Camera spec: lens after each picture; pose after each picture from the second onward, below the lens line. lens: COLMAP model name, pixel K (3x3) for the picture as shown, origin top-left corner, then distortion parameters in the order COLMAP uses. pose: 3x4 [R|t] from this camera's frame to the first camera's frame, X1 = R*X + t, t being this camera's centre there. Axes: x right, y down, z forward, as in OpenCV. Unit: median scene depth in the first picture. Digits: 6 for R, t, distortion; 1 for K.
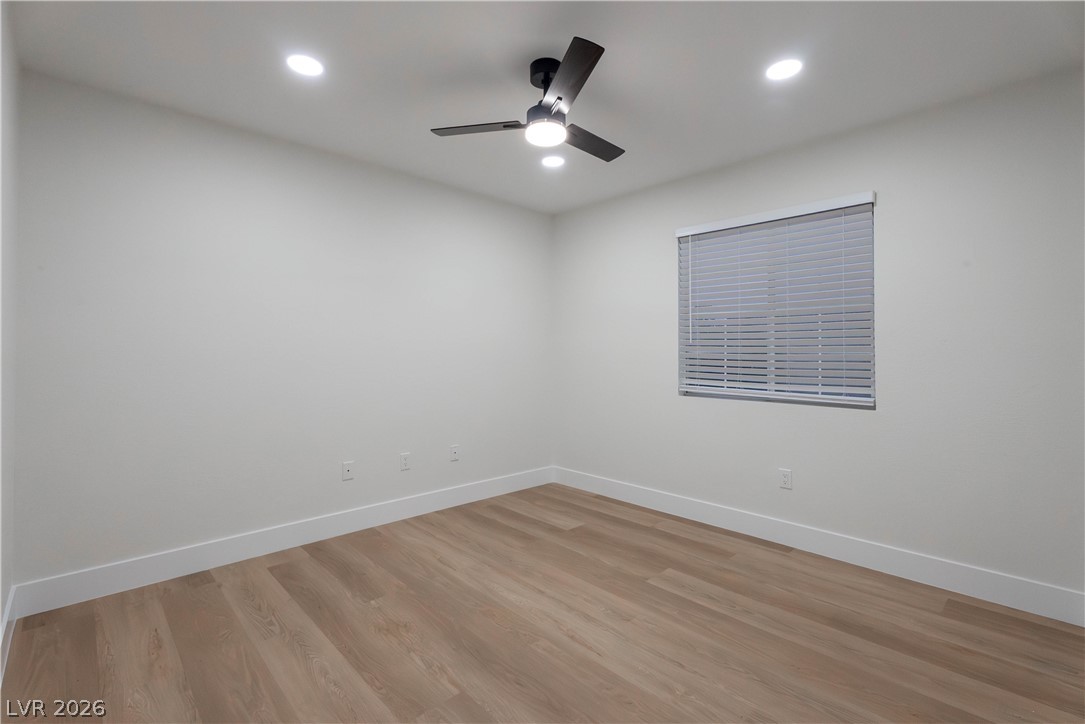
lens RADIAL K [[482.8, 0, 540.5], [0, 482.8, 355.6], [0, 0, 1]] dist [0.001156, 0.000133]
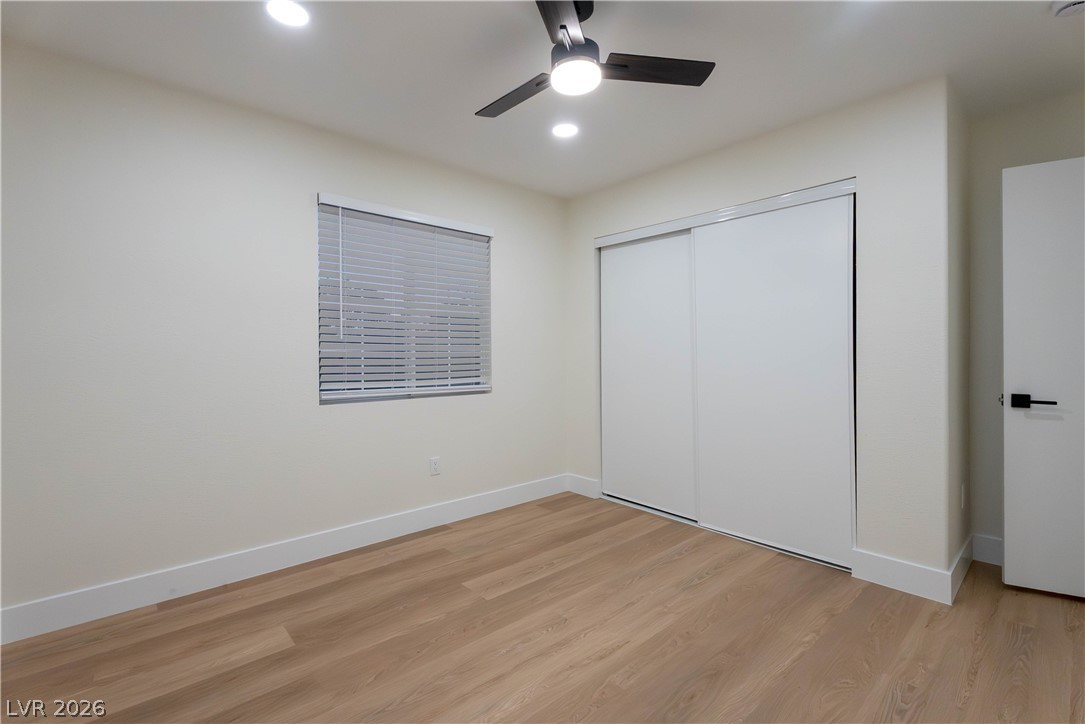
lens RADIAL K [[478.8, 0, 542.5], [0, 478.8, 362.0], [0, 0, 1]] dist [0.000159, -0.000054]
pose [[0.037757, -0.021229, 0.999061, -0.709962], [0.010554, 0.999727, 0.020844, 0.000161], [-0.999231, 0.009757, 0.037971, 0.907048]]
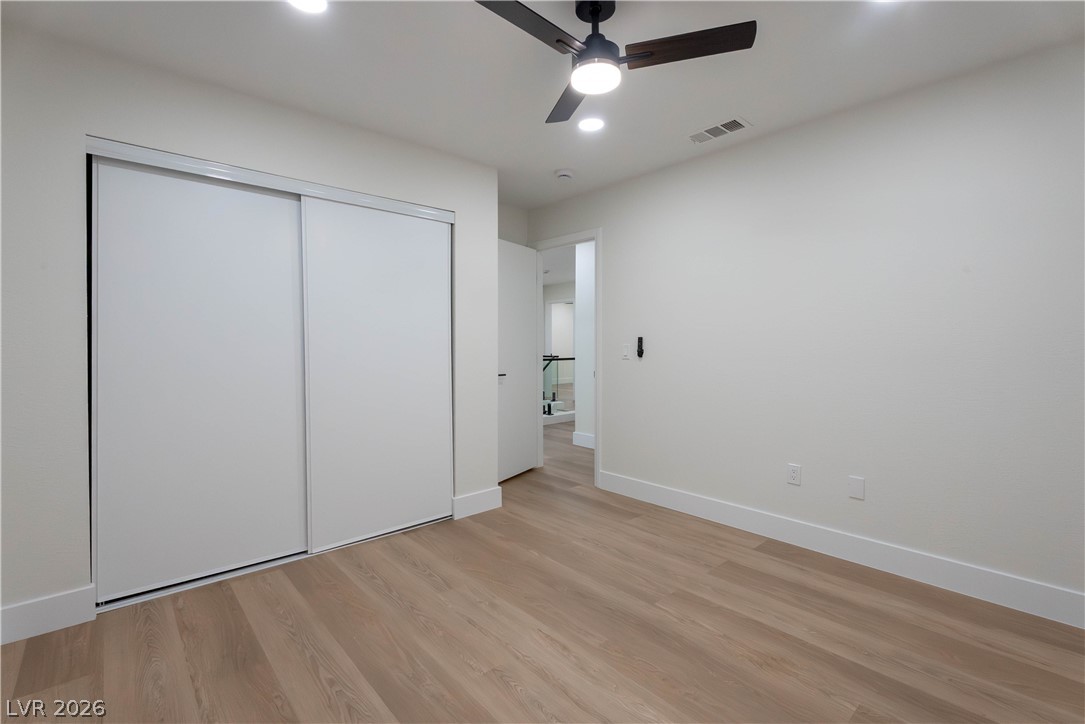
lens RADIAL K [[478.8, 0, 542.5], [0, 478.8, 362.0], [0, 0, 1]] dist [0.000159, -0.000054]
pose [[-0.999475, -0.007678, 0.031481, 0.070473], [-0.006365, 0.999115, 0.041584, -0.008286], [-0.031772, 0.041362, -0.998639, 1.612545]]
